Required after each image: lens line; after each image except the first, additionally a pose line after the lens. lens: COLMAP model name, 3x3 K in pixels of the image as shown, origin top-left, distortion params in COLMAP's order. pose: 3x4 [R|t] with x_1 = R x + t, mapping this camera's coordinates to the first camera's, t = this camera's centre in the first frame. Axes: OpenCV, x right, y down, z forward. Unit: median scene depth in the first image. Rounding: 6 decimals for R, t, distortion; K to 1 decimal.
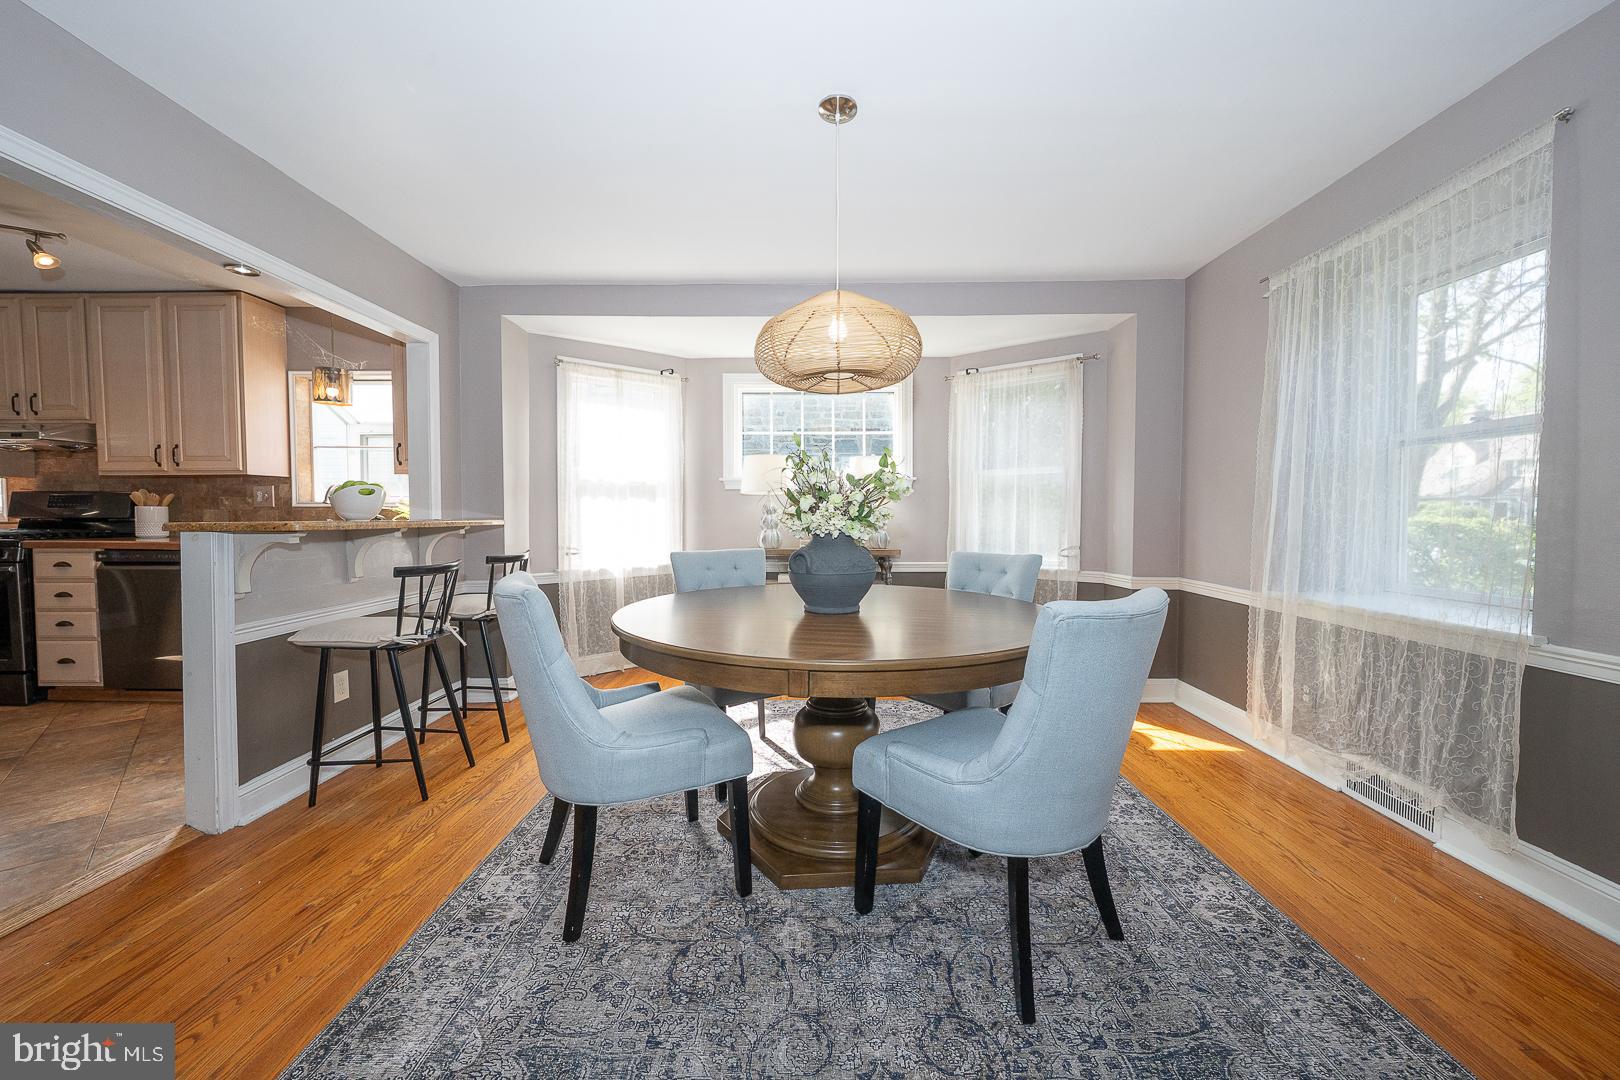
lens RADIAL K [[627.0, 0, 810.0], [0, 627.0, 532.4], [0, 0, 1]] dist [-0.014428, 0.006986]
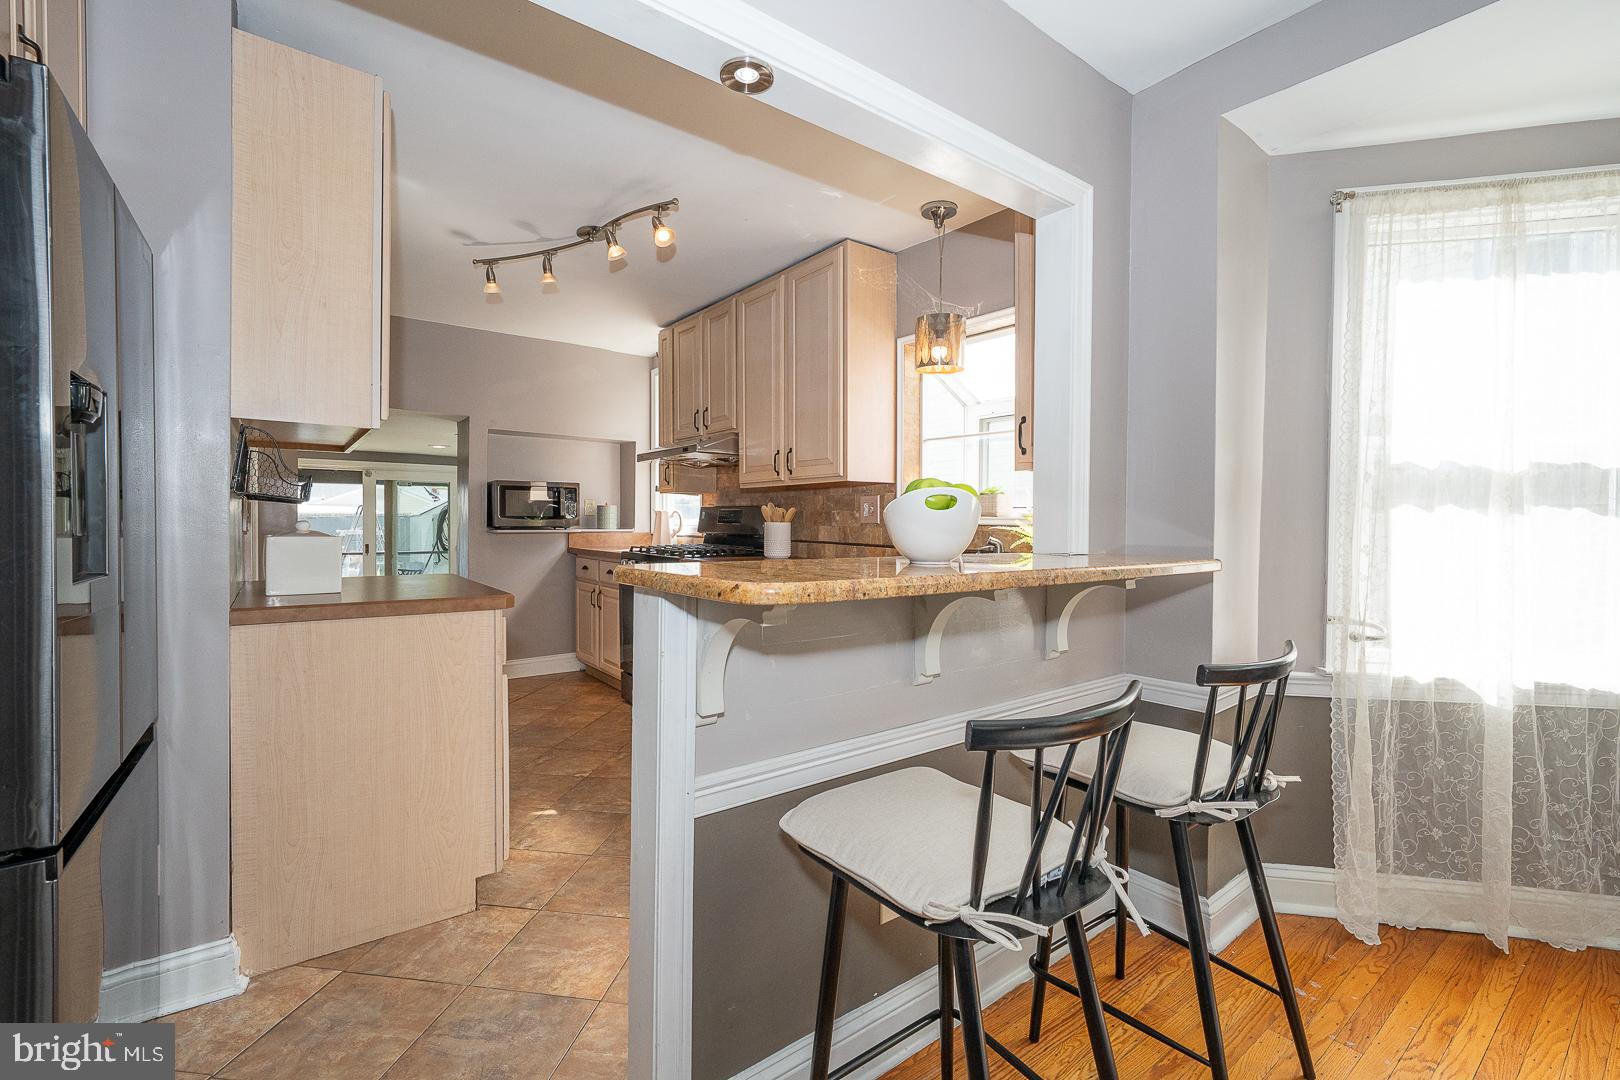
lens RADIAL K [[712.7, 0, 805.1], [0, 712.7, 528.6], [0, 0, 1]] dist [-0.003171, -0.000400]
pose [[0.619730, 0.012585, -0.784714, -0.252849], [-0.031505, 0.999464, -0.008853, -0.025660], [0.784183, 0.030209, 0.619794, 0.417220]]
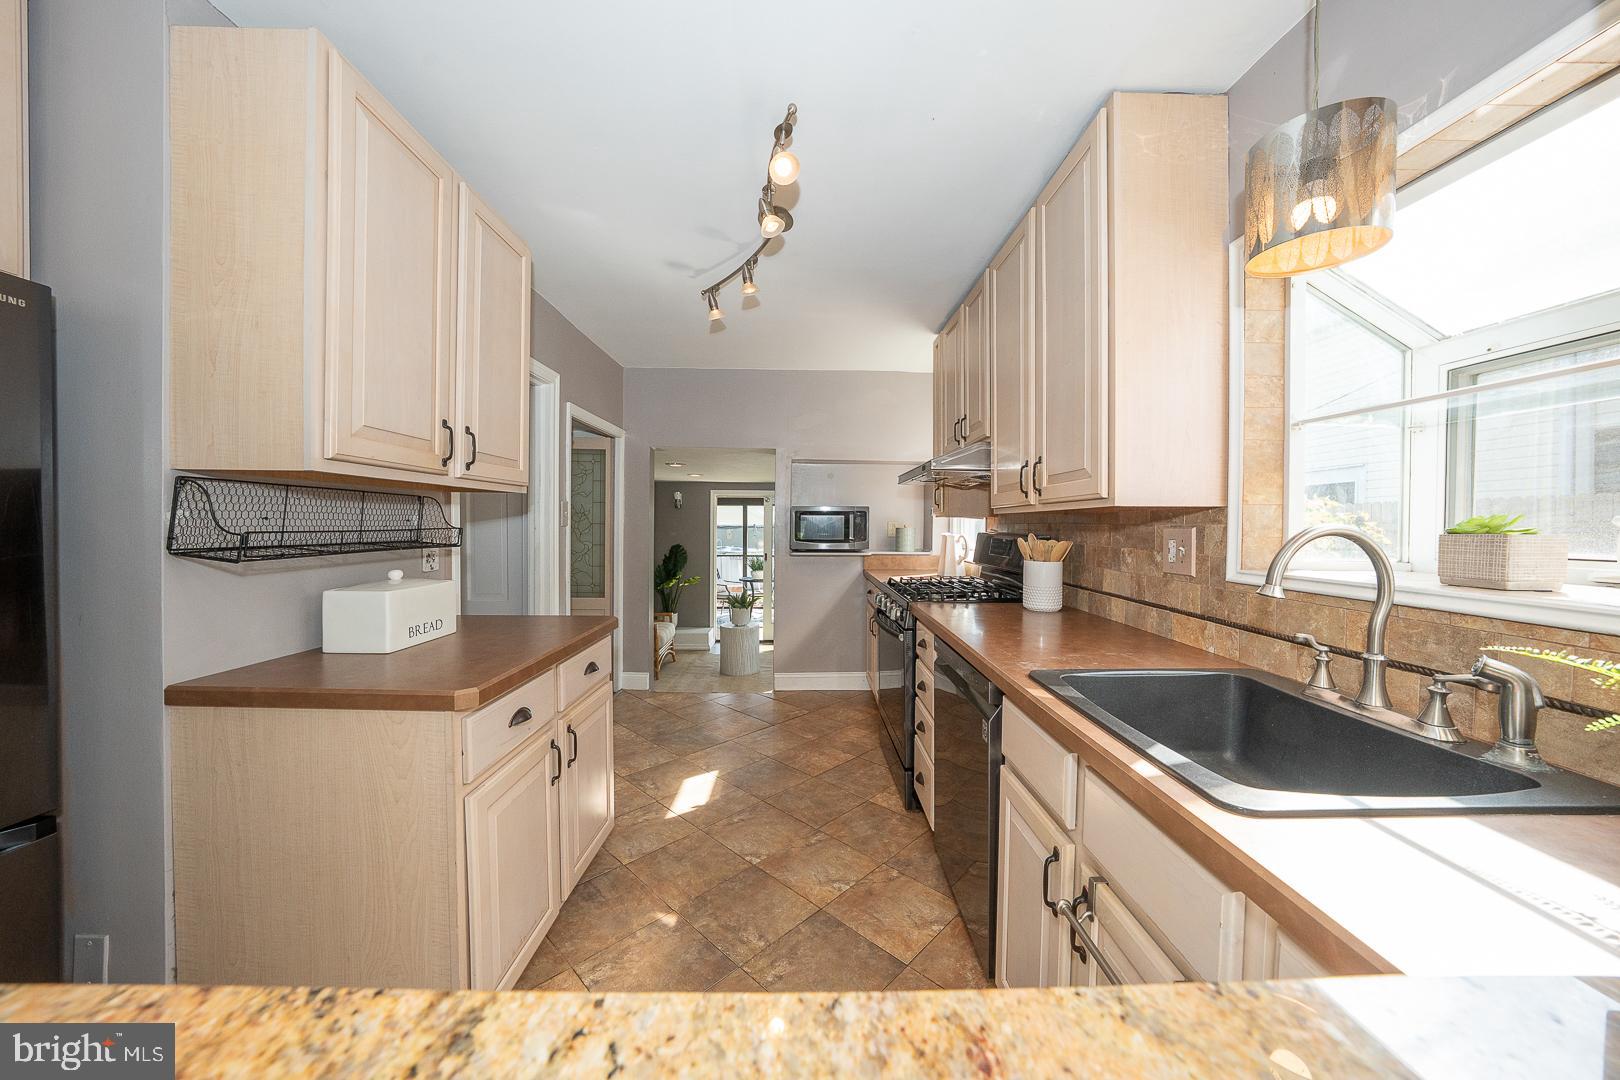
lens RADIAL K [[557.3, 0, 808.8], [0, 557.3, 533.6], [0, 0, 1]] dist [-0.030232, 0.007312]
pose [[0.039185, 0.015992, -0.999104, -0.514084], [-0.037723, 0.999183, 0.014514, -0.069931], [0.998520, 0.037121, 0.039757, 0.752771]]
